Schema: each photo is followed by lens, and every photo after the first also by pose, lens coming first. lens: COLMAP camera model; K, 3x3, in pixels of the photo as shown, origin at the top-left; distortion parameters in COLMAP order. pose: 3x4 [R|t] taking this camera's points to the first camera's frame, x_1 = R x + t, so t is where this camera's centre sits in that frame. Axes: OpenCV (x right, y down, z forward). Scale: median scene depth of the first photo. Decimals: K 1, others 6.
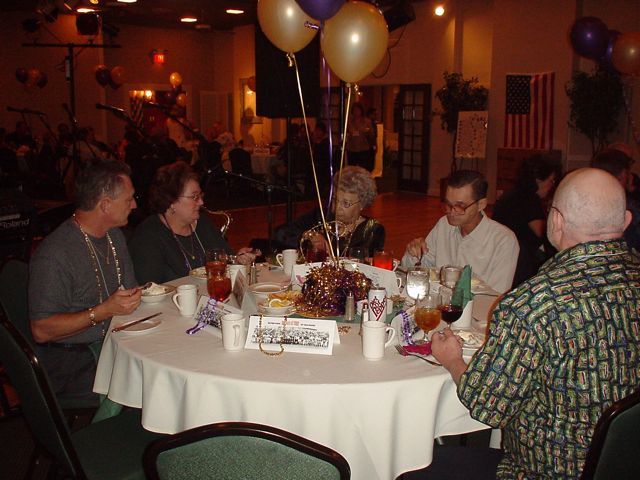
lens RADIAL K [[716.0, 0, 320.0], [0, 716.0, 240.0], [0, 0, 1]] dist [-0.061806, 0.027742]
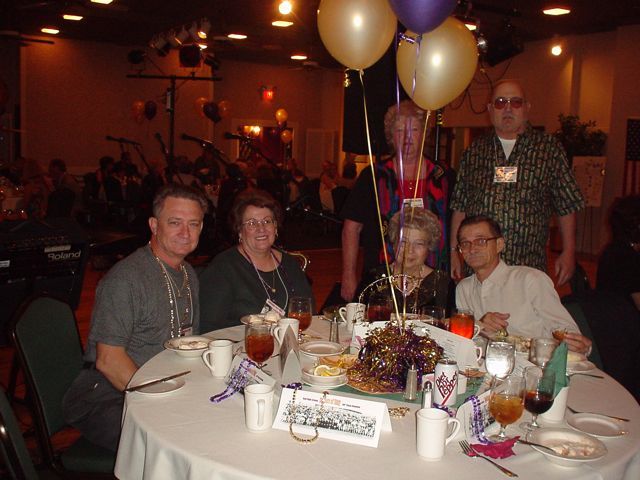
lens RADIAL K [[716.0, 0, 320.0], [0, 716.0, 240.0], [0, 0, 1]] dist [-0.061806, 0.027742]
pose [[0.987613, 0.047653, -0.149499, 0.049881], [-0.055865, 0.997124, -0.051218, -0.019122], [0.146628, 0.058936, 0.987434, 0.168989]]
